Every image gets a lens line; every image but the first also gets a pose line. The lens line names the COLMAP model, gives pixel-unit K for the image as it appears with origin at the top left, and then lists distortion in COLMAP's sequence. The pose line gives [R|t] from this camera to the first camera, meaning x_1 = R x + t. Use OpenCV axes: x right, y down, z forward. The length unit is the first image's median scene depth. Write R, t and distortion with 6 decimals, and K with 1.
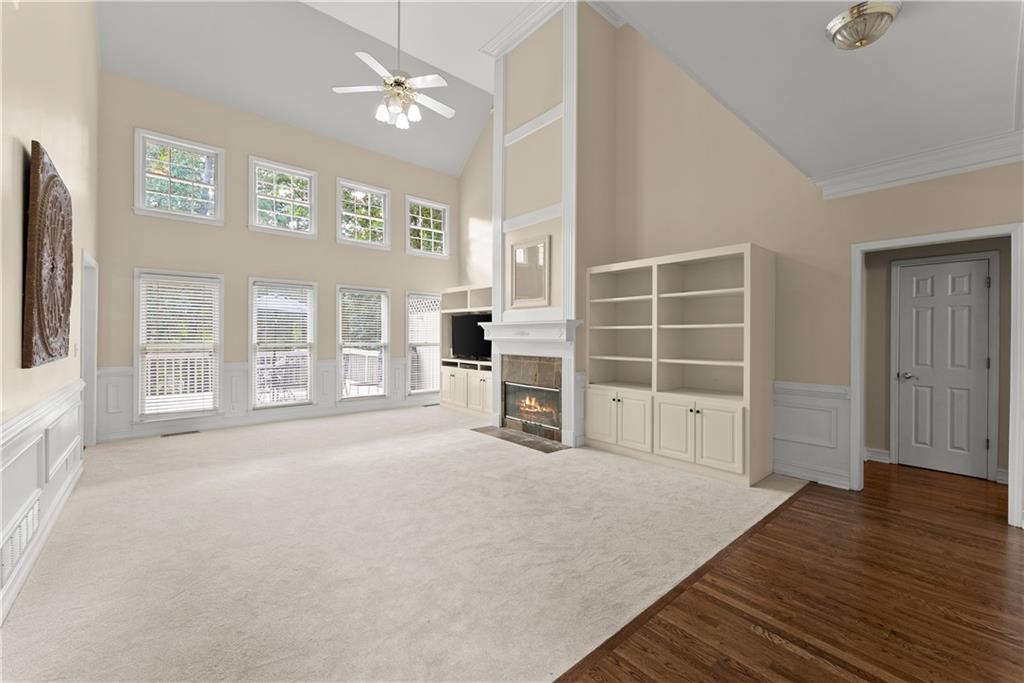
lens RADIAL K [[412.0, 0, 510.4], [0, 412.0, 334.6], [0, 0, 1]] dist [-0.000436, -0.000175]
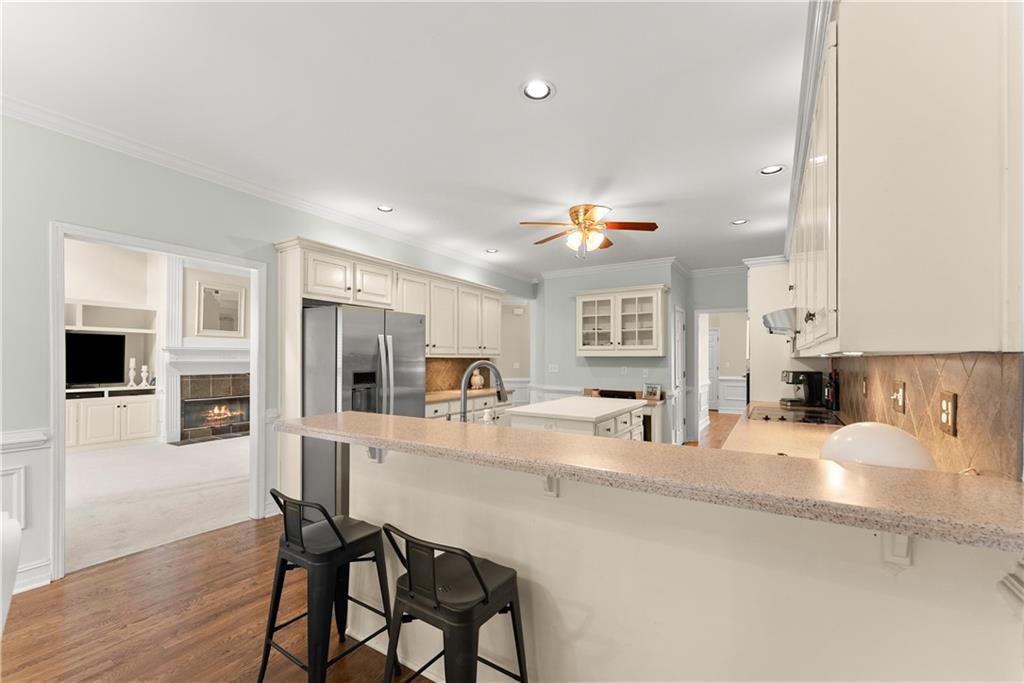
lens RADIAL K [[415.1, 0, 511.2], [0, 415.1, 357.0], [0, 0, 1]] dist [-0.001063, -0.000266]
pose [[-0.286873, -0.003286, 0.957963, -1.564126], [-0.007022, 0.999974, 0.001327, -0.012124], [-0.957943, -0.006346, -0.286889, 0.534957]]
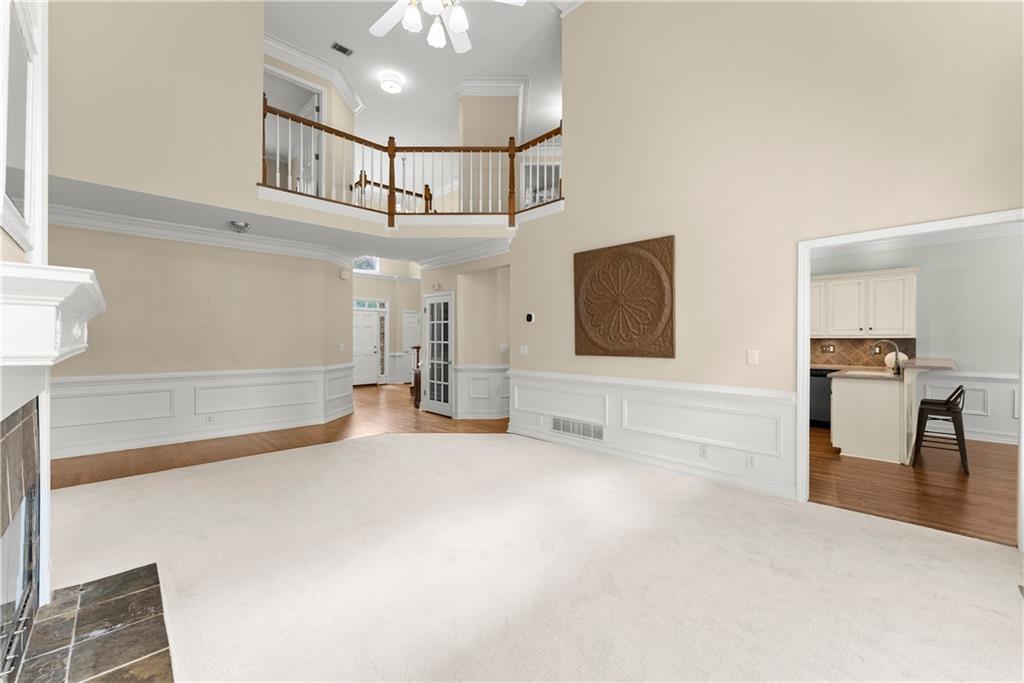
lens RADIAL K [[412.0, 0, 510.4], [0, 412.0, 334.6], [0, 0, 1]] dist [-0.000436, -0.000175]
pose [[-0.999156, -0.010305, -0.039767, -0.301739], [-0.009764, 0.999857, -0.013775, 0.000703], [0.039903, -0.013375, -0.999114, 1.384066]]
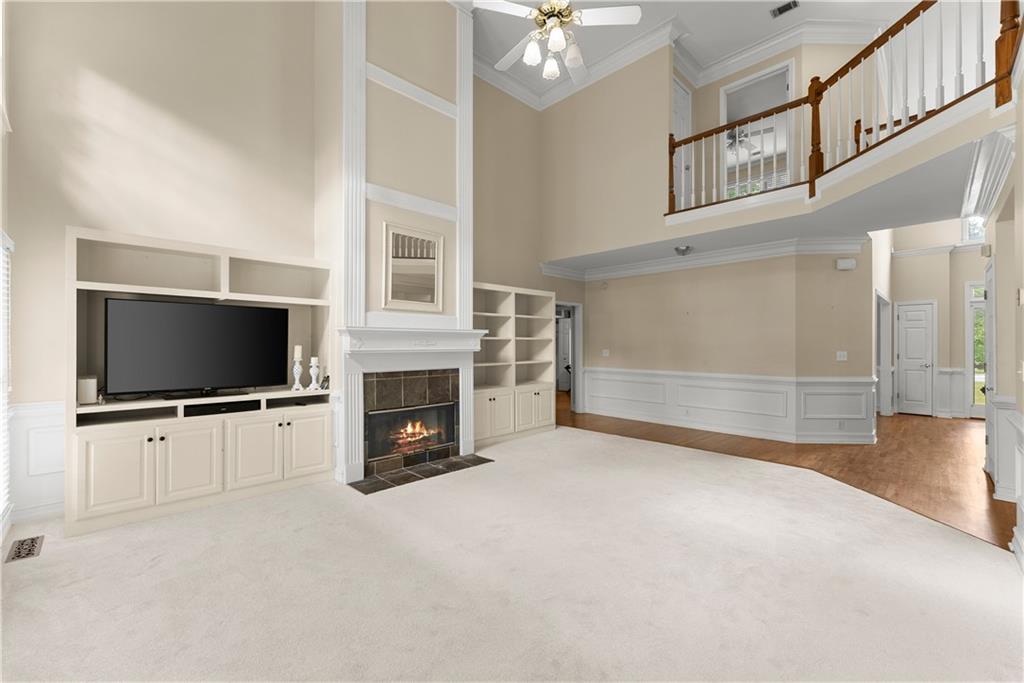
lens RADIAL K [[404.5, 0, 507.9], [0, 404.5, 343.0], [0, 0, 1]] dist [-0.012676, -0.000045]
pose [[-0.049387, -0.003339, 0.998774, -0.818036], [-0.002474, 0.999992, 0.003221, -0.006775], [-0.998777, -0.002312, -0.049395, 0.912546]]
